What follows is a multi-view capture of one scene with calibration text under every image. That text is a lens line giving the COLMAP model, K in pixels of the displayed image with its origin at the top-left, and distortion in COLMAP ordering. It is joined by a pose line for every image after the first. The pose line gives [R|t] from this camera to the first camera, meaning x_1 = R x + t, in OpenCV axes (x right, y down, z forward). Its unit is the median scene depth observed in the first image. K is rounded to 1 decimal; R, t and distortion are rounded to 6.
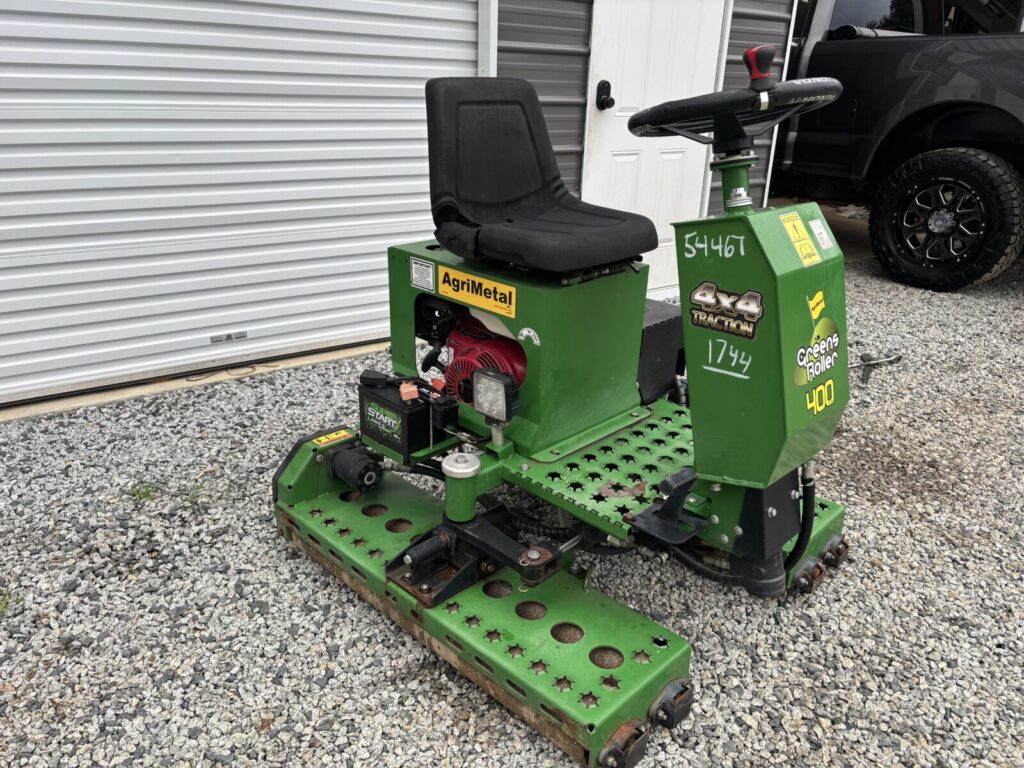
lens RADIAL K [[773.1, 0, 512.0], [0, 773.1, 384.0], [0, 0, 1]] dist [0.040770, -0.030765]
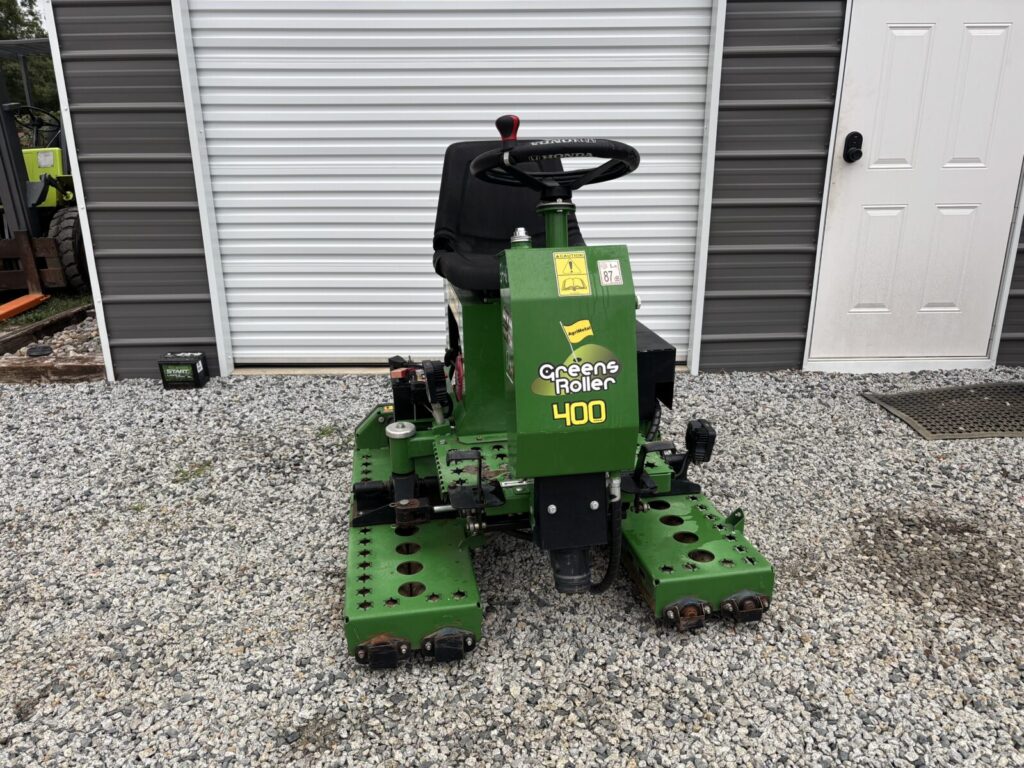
lens RADIAL K [[773.1, 0, 512.0], [0, 773.1, 384.0], [0, 0, 1]] dist [0.040770, -0.030765]
pose [[0.819149, 0.151752, -0.553143, 0.812937], [-0.185978, 0.982536, -0.005859, 0.000692], [0.542594, 0.107672, 0.833066, -0.003724]]
